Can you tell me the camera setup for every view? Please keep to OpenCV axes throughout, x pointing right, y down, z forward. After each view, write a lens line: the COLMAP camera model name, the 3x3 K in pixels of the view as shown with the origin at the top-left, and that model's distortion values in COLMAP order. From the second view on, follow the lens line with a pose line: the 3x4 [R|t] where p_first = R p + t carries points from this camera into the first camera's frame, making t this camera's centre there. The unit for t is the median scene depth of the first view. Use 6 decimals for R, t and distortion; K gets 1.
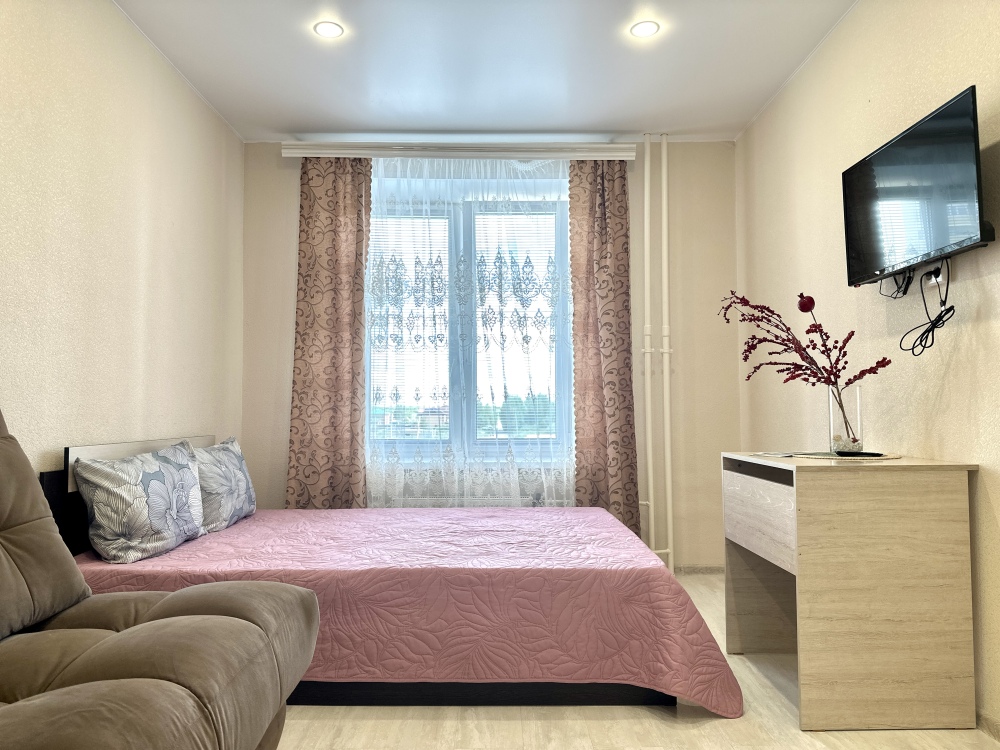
lens RADIAL K [[699.0, 0, 503.3], [0, 699.0, 378.3], [0, 0, 1]] dist [0.153987, -0.265831]
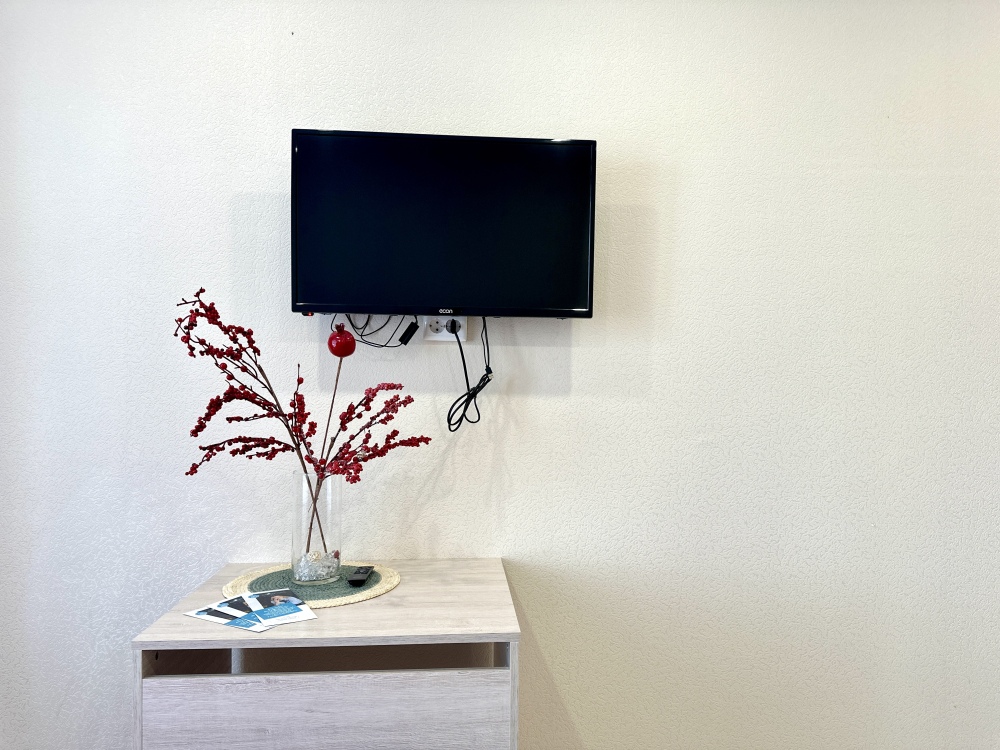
lens RADIAL K [[699.0, 0, 503.3], [0, 699.0, 378.3], [0, 0, 1]] dist [0.153987, -0.265831]
pose [[-0.062370, 0.013014, 0.997968, -0.159150], [-0.052733, 0.998475, -0.016316, -0.067054], [-0.996659, -0.053643, -0.061589, 0.828778]]
